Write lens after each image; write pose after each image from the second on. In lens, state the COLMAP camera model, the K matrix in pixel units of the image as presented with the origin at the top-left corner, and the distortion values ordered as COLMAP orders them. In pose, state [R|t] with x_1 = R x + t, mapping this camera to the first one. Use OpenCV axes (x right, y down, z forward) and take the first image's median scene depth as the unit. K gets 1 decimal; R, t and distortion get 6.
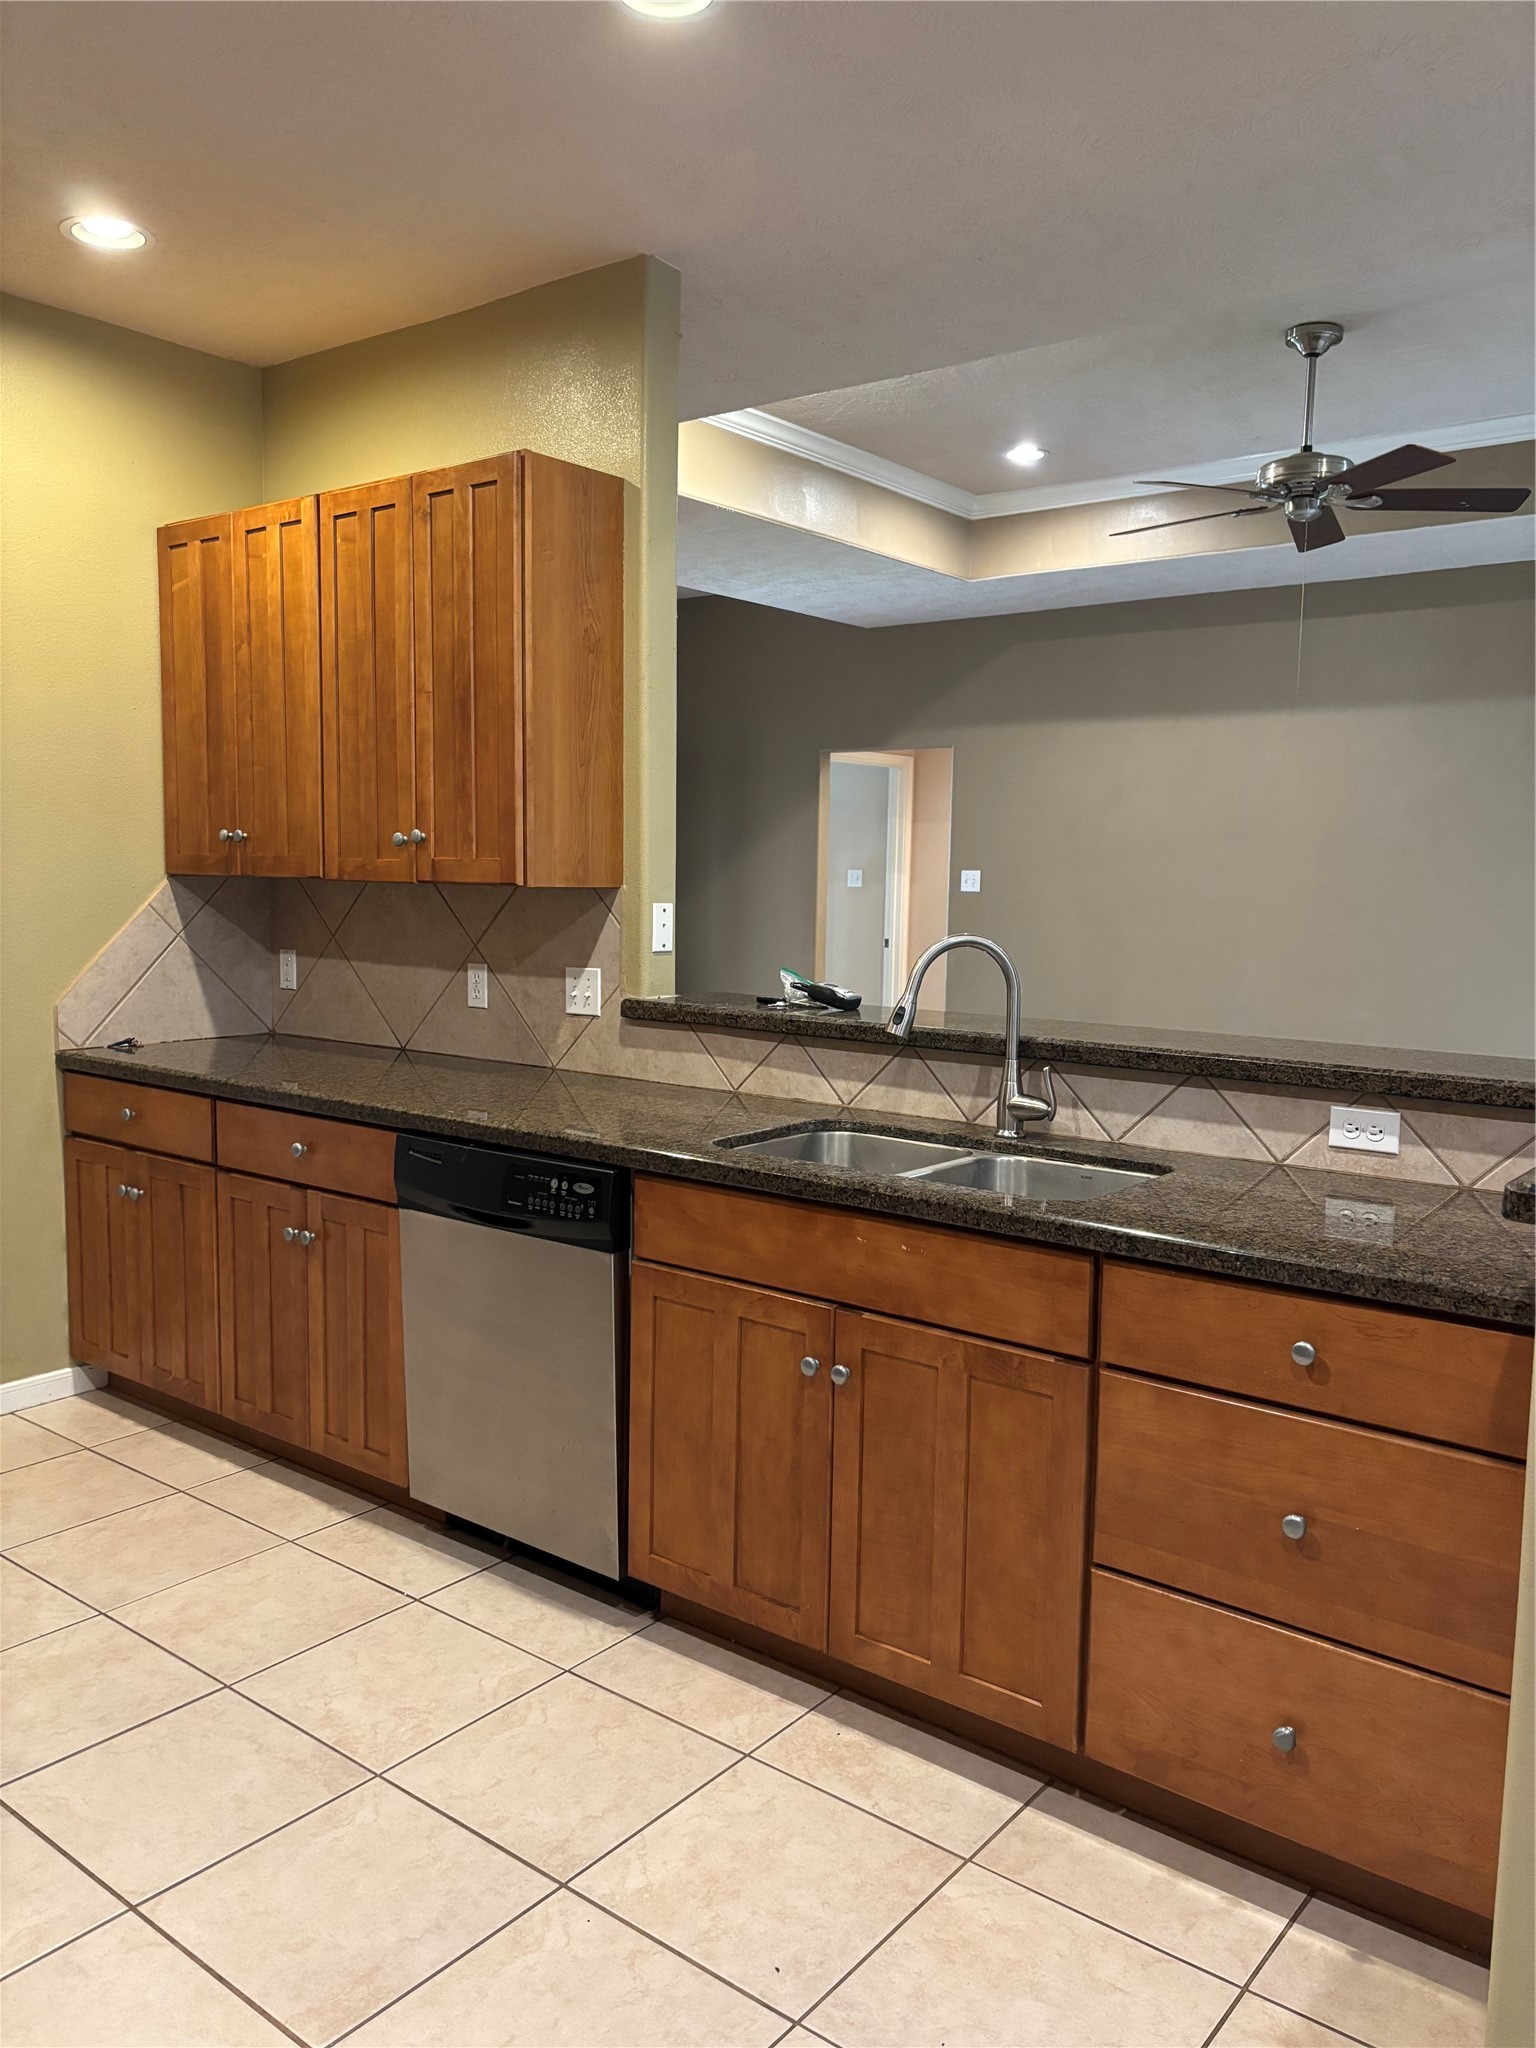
lens RADIAL K [[1561.8, 0, 768.0], [0, 1561.8, 1024.0], [0, 0, 1]] dist [0.040075, -0.003391]
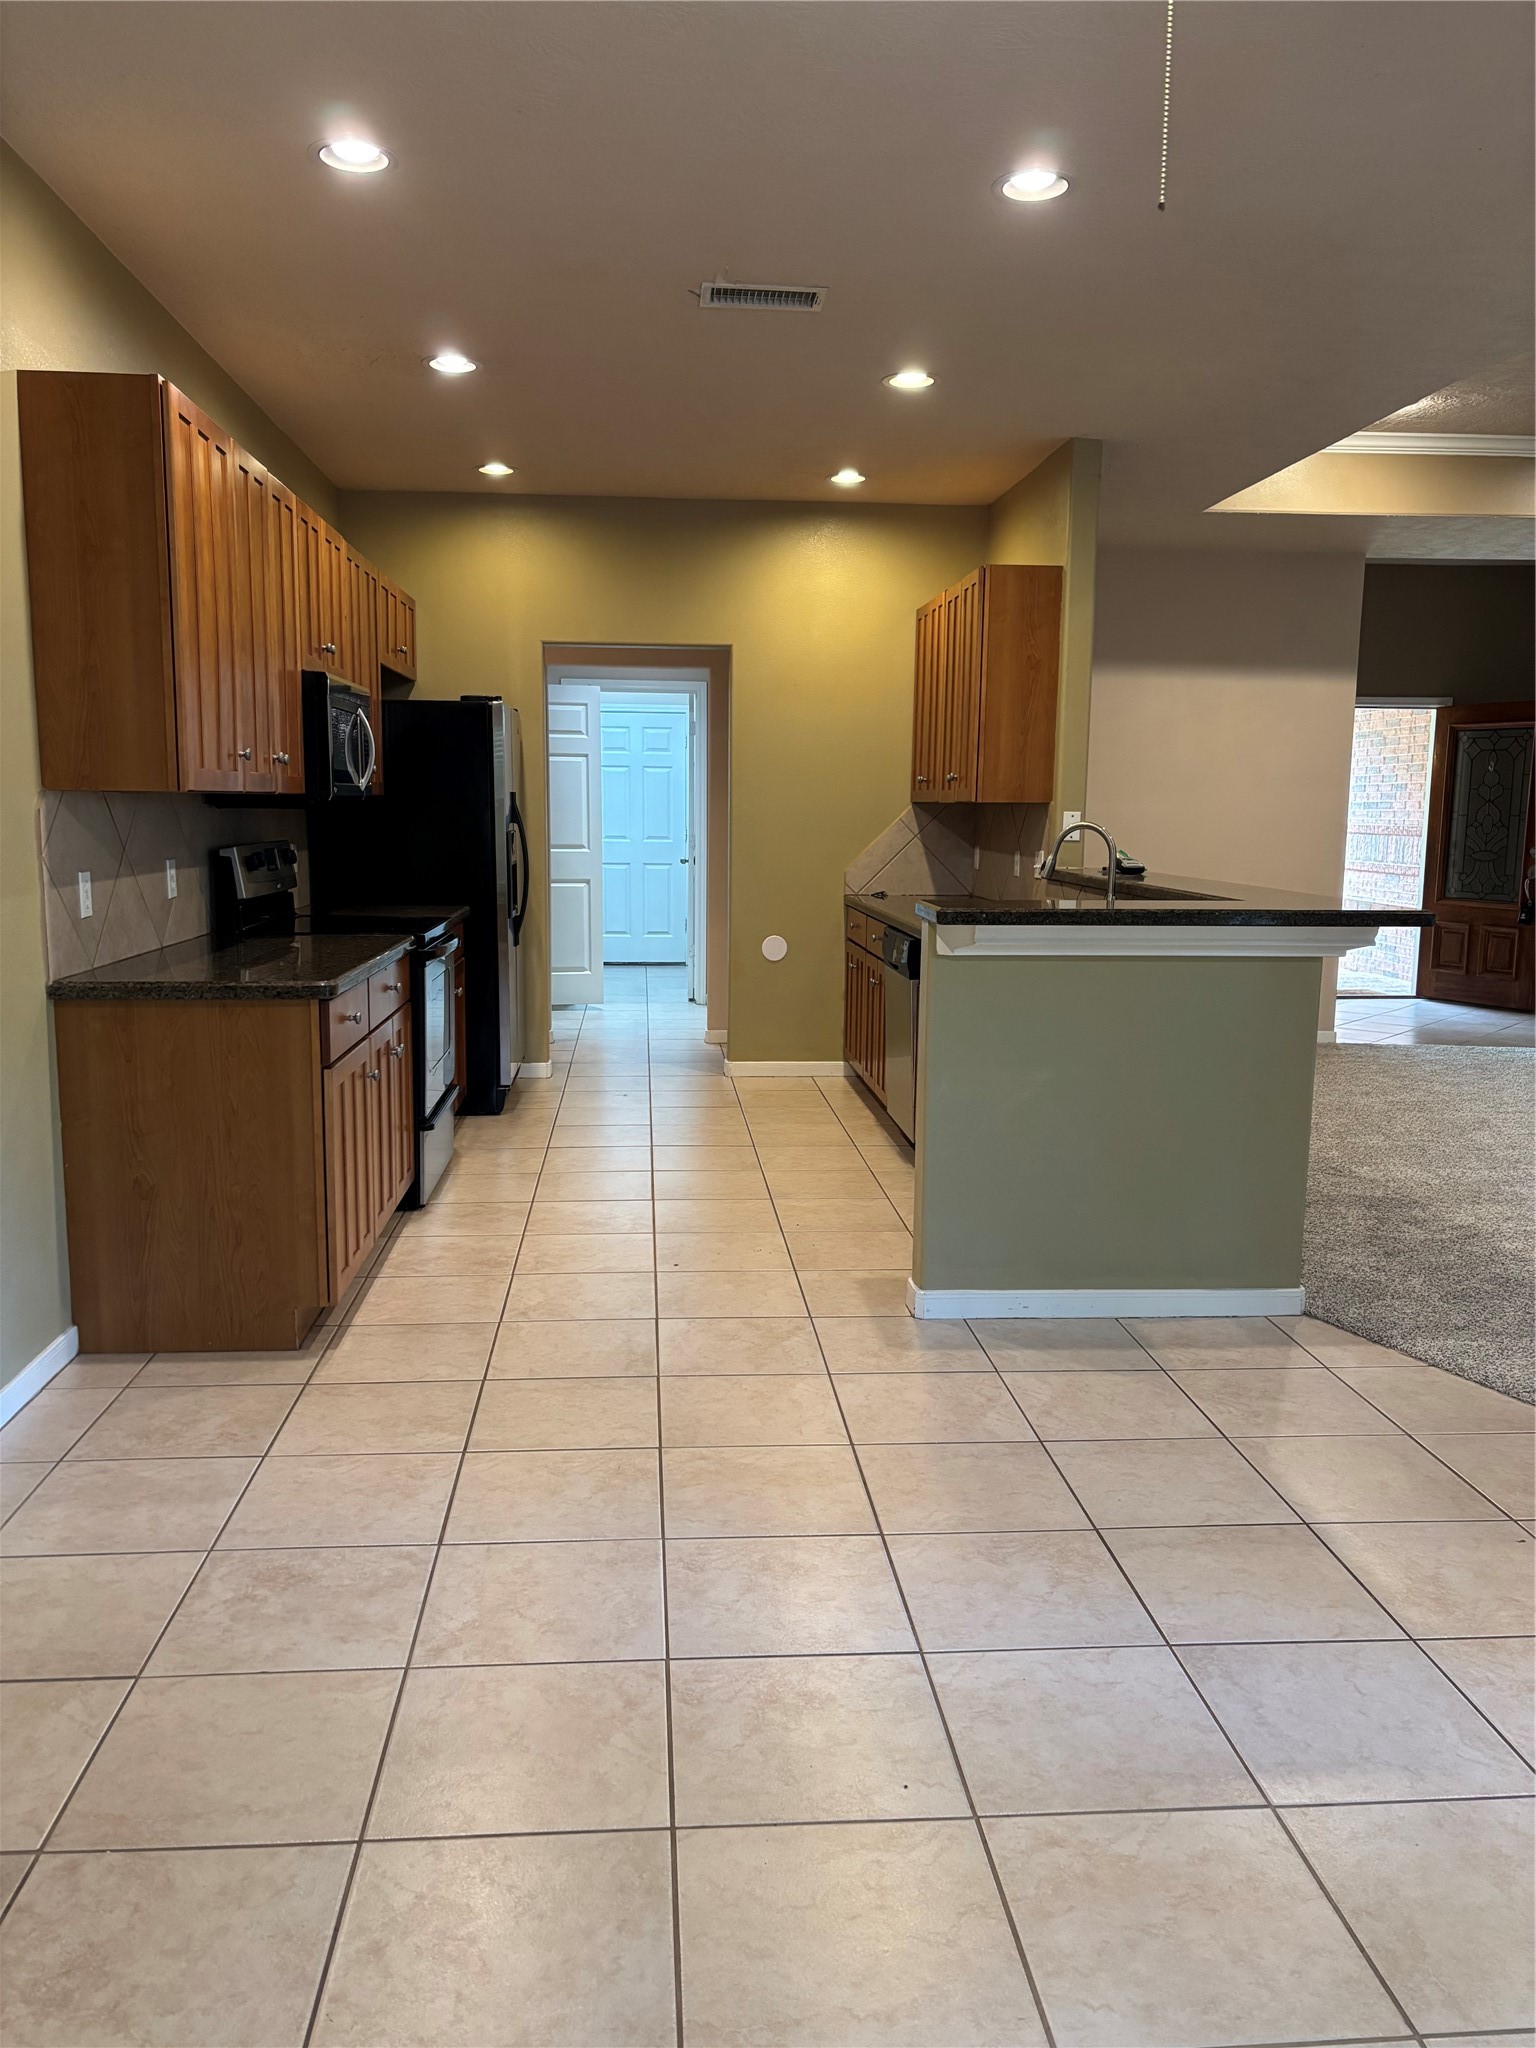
lens RADIAL K [[1561.8, 0, 768.0], [0, 1561.8, 1024.0], [0, 0, 1]] dist [0.040075, -0.003391]
pose [[0.681866, 0.089215, -0.726016, 0.875443], [-0.069472, 0.995946, 0.057138, 0.070568], [0.728171, 0.011477, 0.685300, -0.368862]]
